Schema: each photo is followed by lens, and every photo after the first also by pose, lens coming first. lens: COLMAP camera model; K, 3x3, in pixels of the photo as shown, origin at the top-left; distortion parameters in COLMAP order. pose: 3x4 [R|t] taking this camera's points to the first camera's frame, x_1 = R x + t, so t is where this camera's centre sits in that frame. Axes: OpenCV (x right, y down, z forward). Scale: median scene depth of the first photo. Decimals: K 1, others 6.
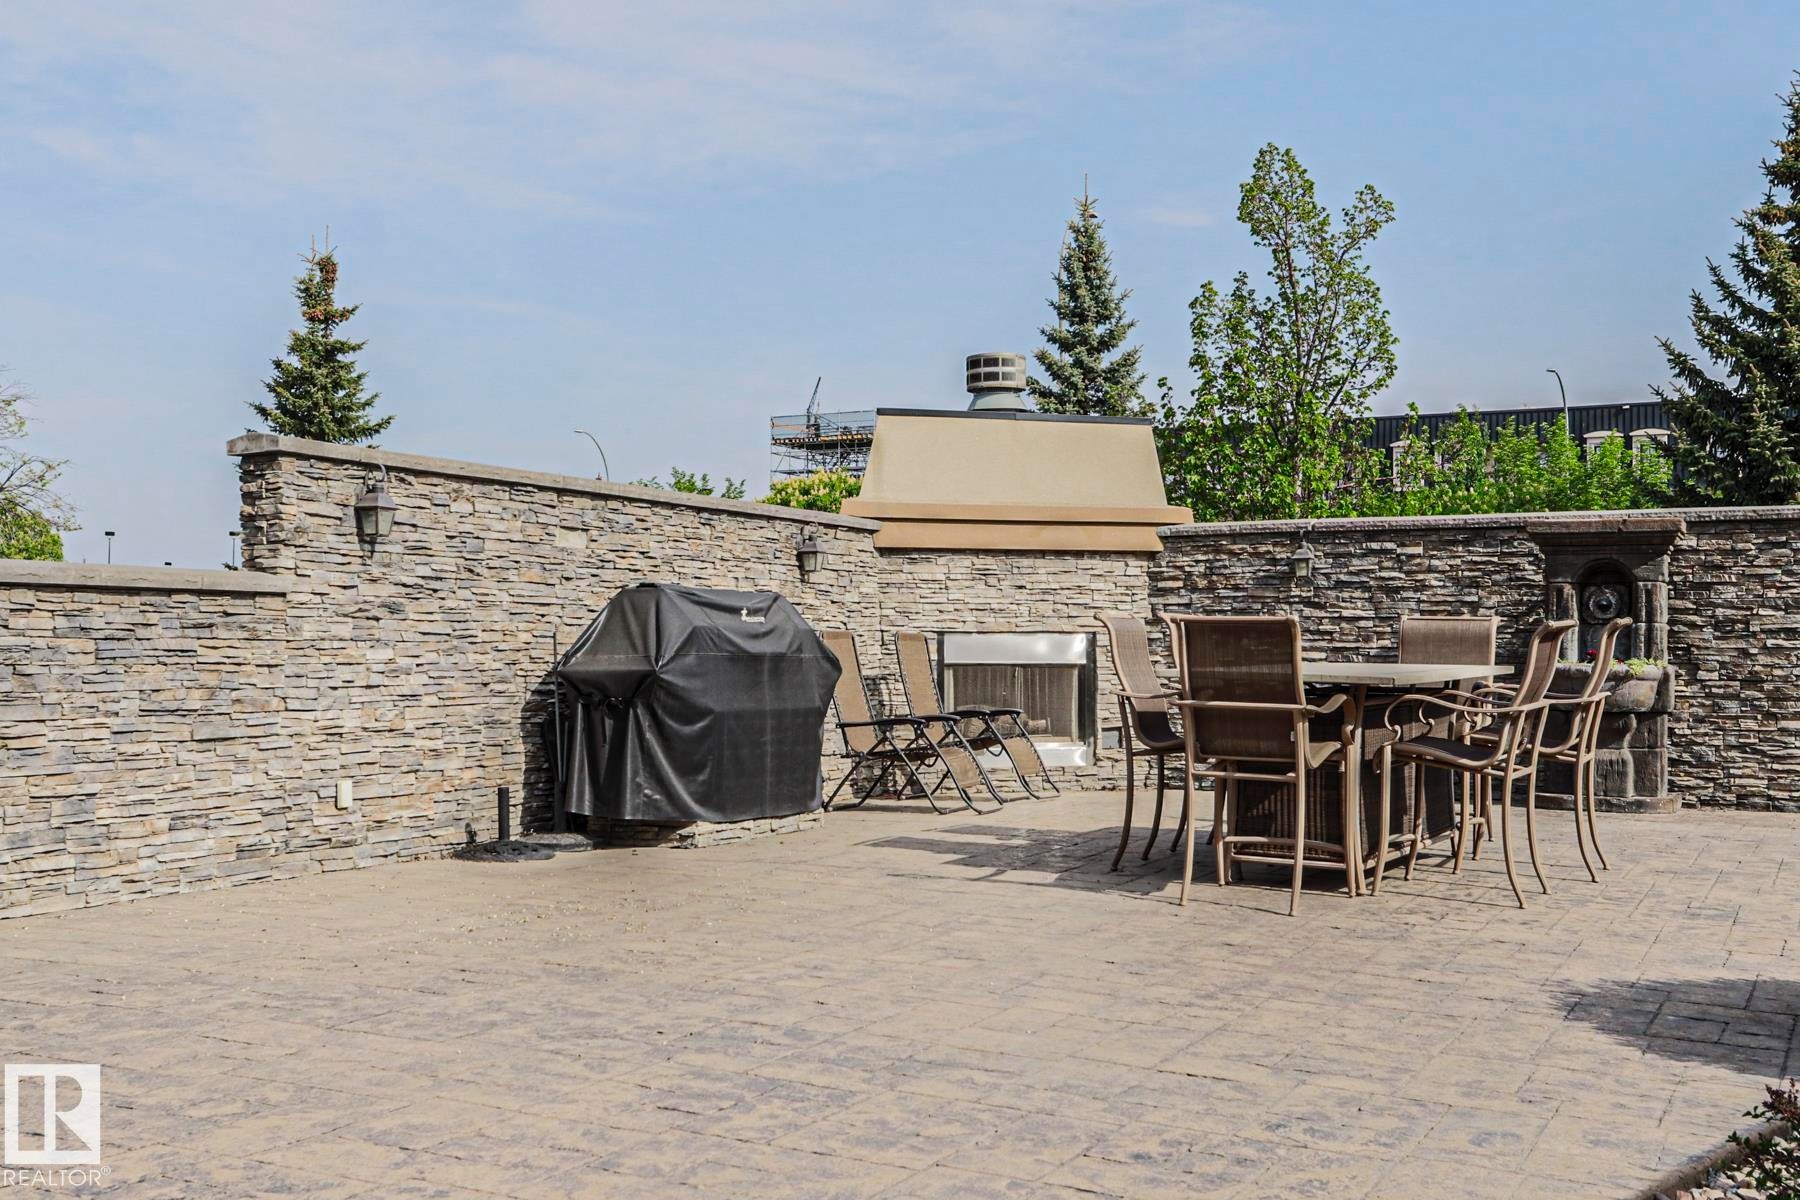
lens RADIAL K [[1961.5, 0, 900.0], [0, 1961.5, 600.0], [0, 0, 1]] dist [-0.010404, -0.004055]
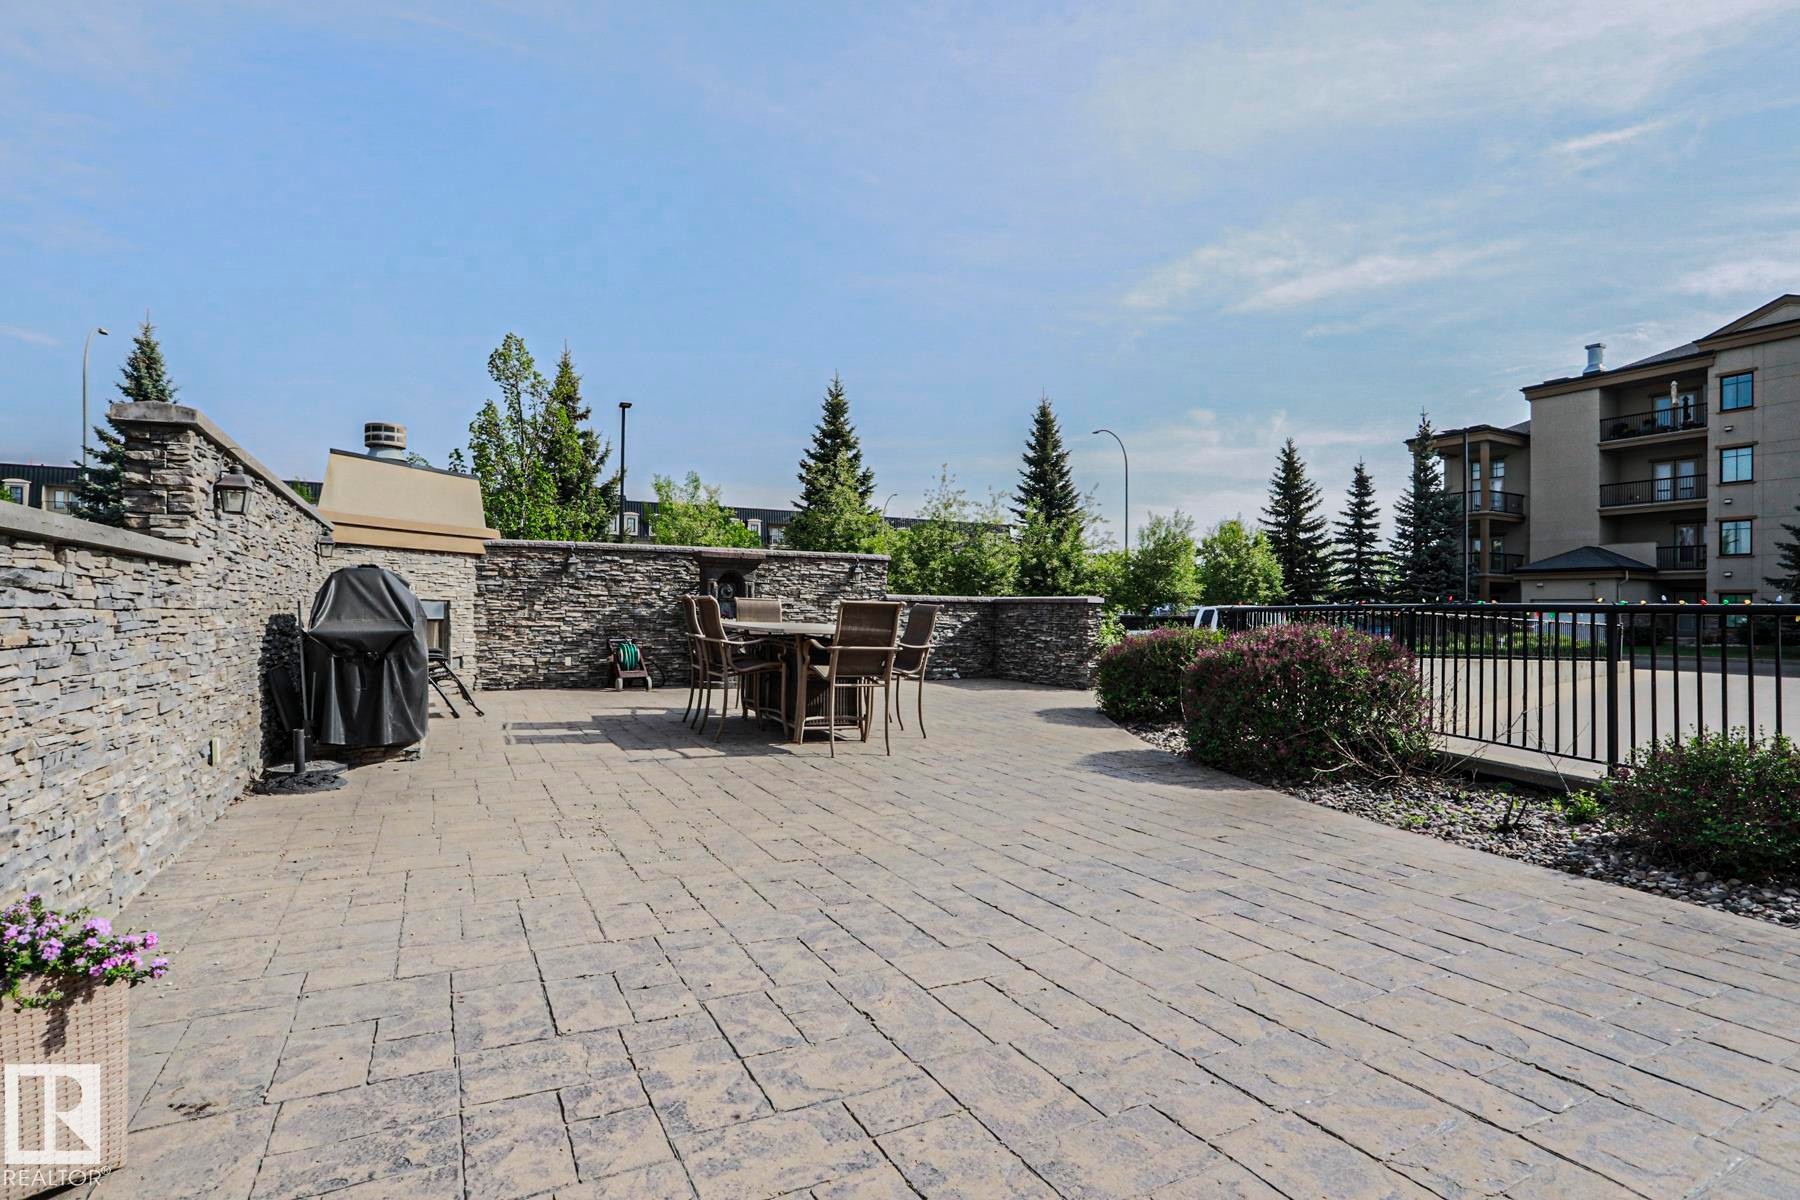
lens RADIAL K [[867.6, 0, 900.0], [0, 867.6, 600.0], [0, 0, 1]] dist [-0.031641, 0.000863]
pose [[0.601006, 0.014756, 0.799108, -0.260559], [-0.029879, 0.999545, 0.004014, 0.001719], [-0.798686, -0.026289, 0.601174, 0.254086]]
